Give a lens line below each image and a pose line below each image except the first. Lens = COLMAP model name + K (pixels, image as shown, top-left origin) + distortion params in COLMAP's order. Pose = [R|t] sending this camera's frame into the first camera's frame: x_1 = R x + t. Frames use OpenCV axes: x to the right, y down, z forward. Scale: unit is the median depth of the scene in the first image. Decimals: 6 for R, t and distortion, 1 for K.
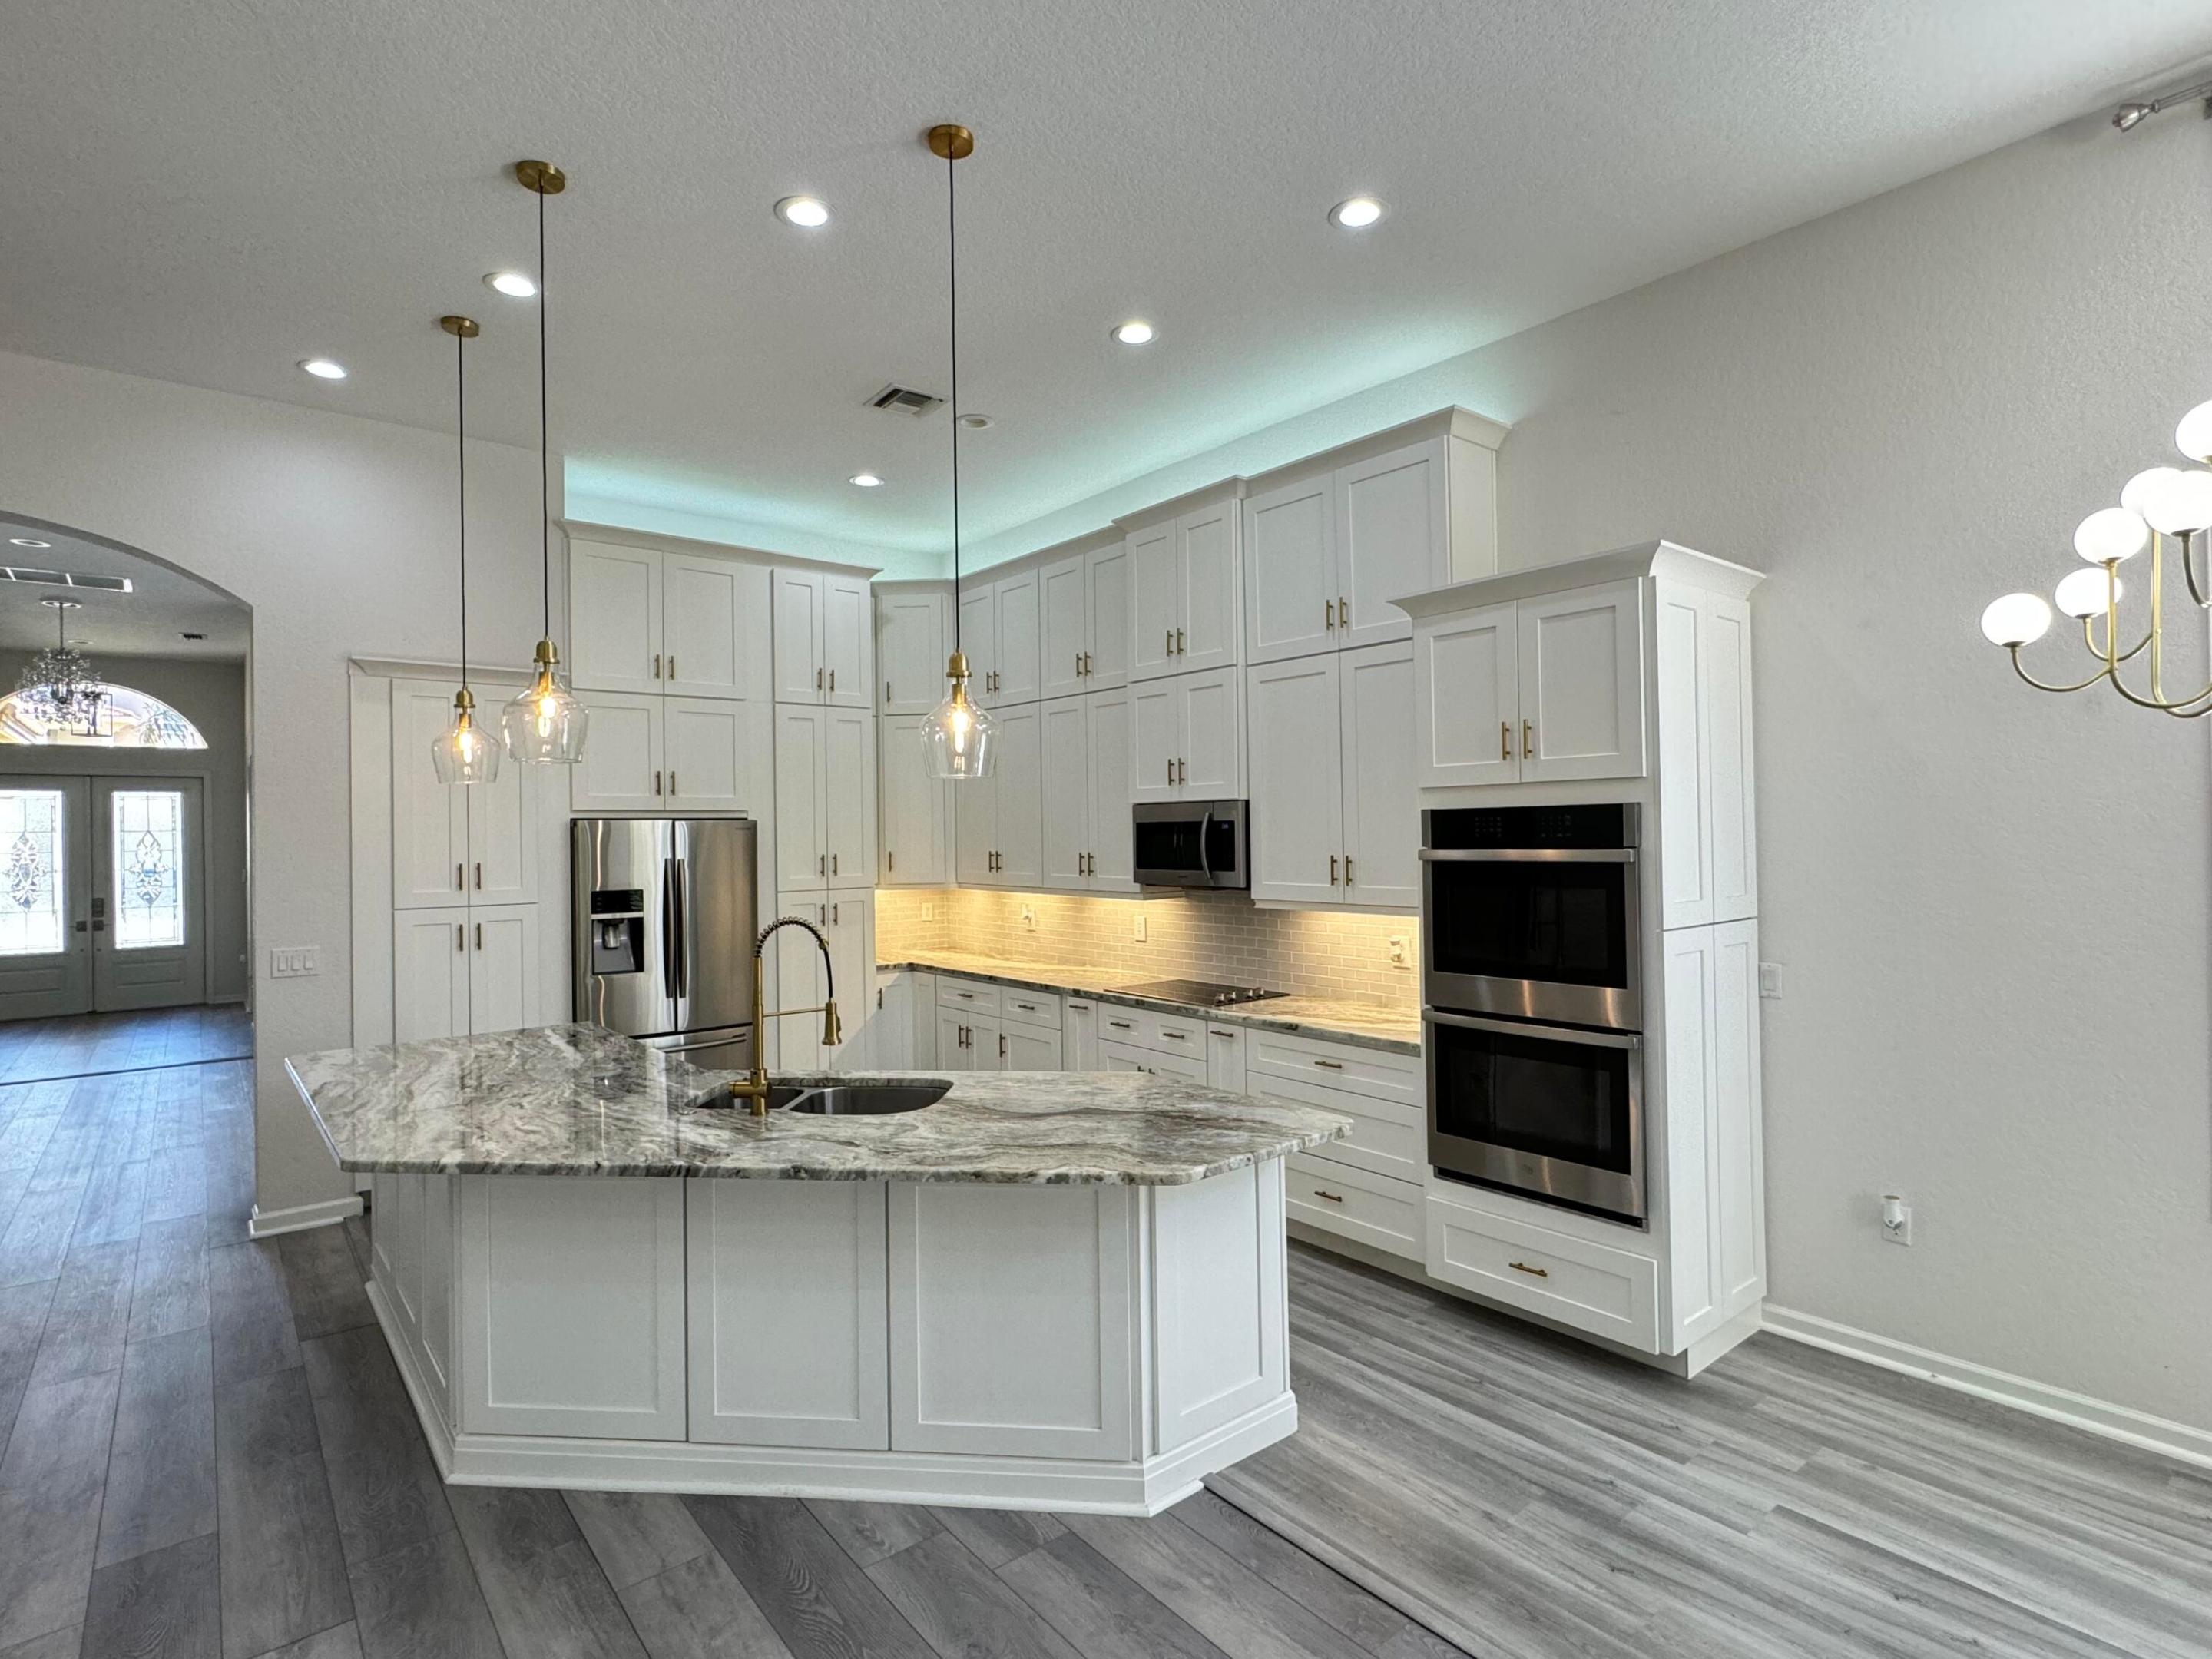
lens RADIAL K [[1107.0, 0, 1096.6], [0, 1107.0, 829.8], [0, 0, 1]] dist [-0.000210, -0.000791]
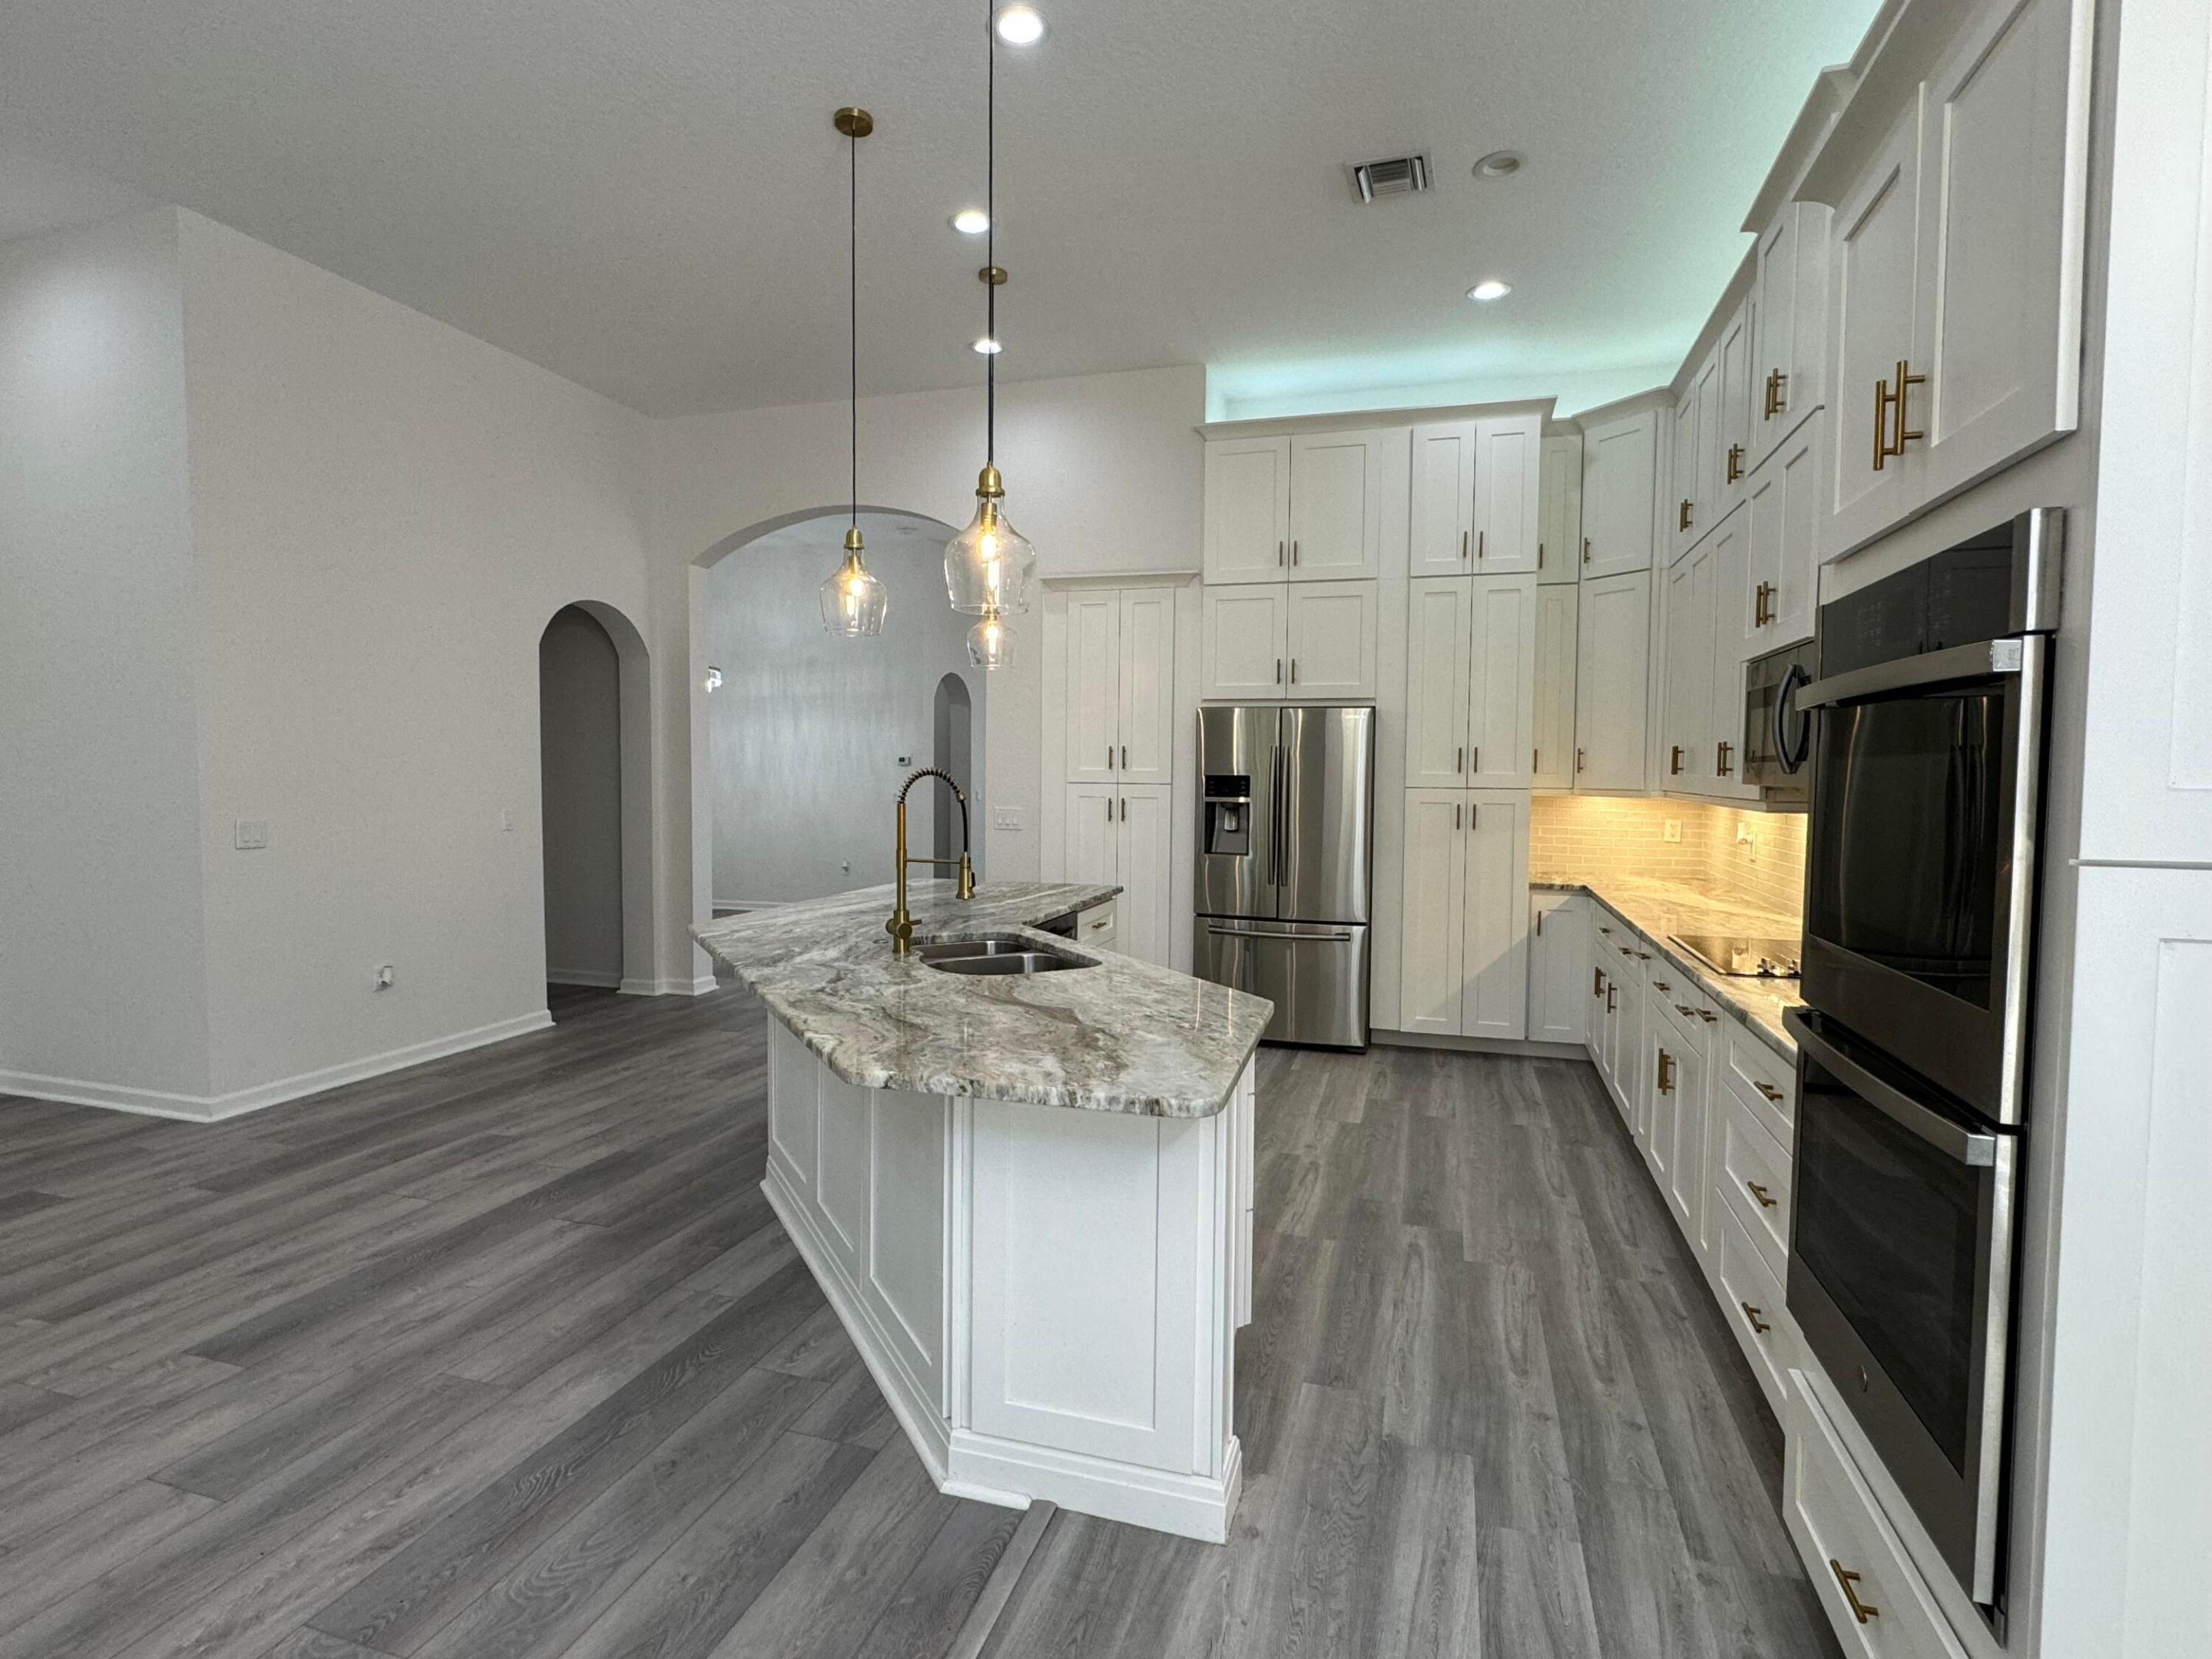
lens RADIAL K [[1107.0, 0, 1114.9], [0, 1107.0, 830.5], [0, 0, 1]] dist [-0.000210, -0.000791]
pose [[0.561346, 0.065924, -0.824952, 0.477885], [-0.016626, 0.997519, 0.068401, 0.047165], [0.827414, -0.024681, 0.561049, 0.413567]]
